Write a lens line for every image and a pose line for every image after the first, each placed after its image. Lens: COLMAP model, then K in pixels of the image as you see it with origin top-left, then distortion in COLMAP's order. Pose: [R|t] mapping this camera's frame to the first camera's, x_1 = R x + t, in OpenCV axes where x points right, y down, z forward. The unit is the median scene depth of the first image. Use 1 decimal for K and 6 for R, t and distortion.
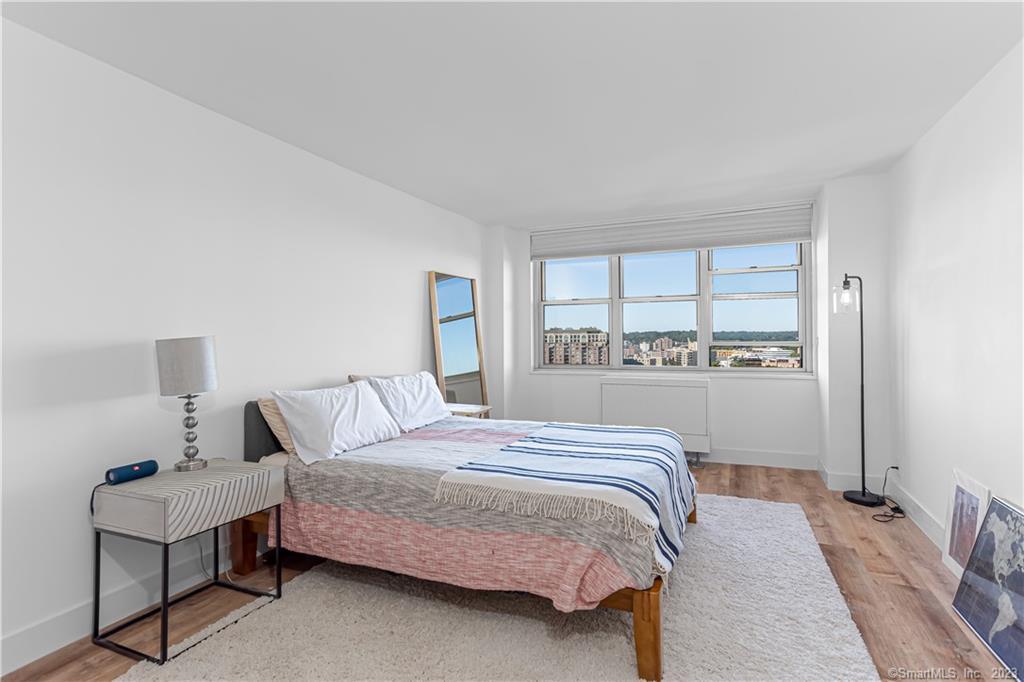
lens RADIAL K [[501.4, 0, 512.0], [0, 501.4, 341.0], [0, 0, 1]] dist [-0.021133, 0.034459]
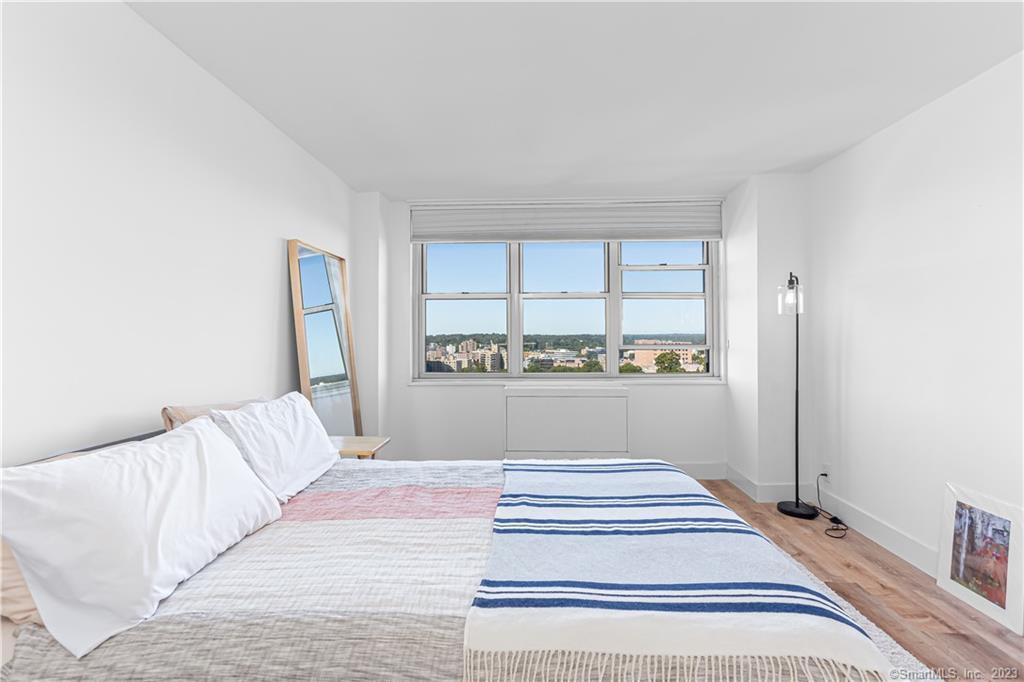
lens RADIAL K [[501.4, 0, 512.0], [0, 501.4, 341.0], [0, 0, 1]] dist [-0.021133, 0.034459]
pose [[0.930638, 0.003507, 0.365925, -0.151389], [-0.001955, 0.999987, -0.004612, -0.001086], [-0.365937, 0.003577, 0.930633, 0.313283]]
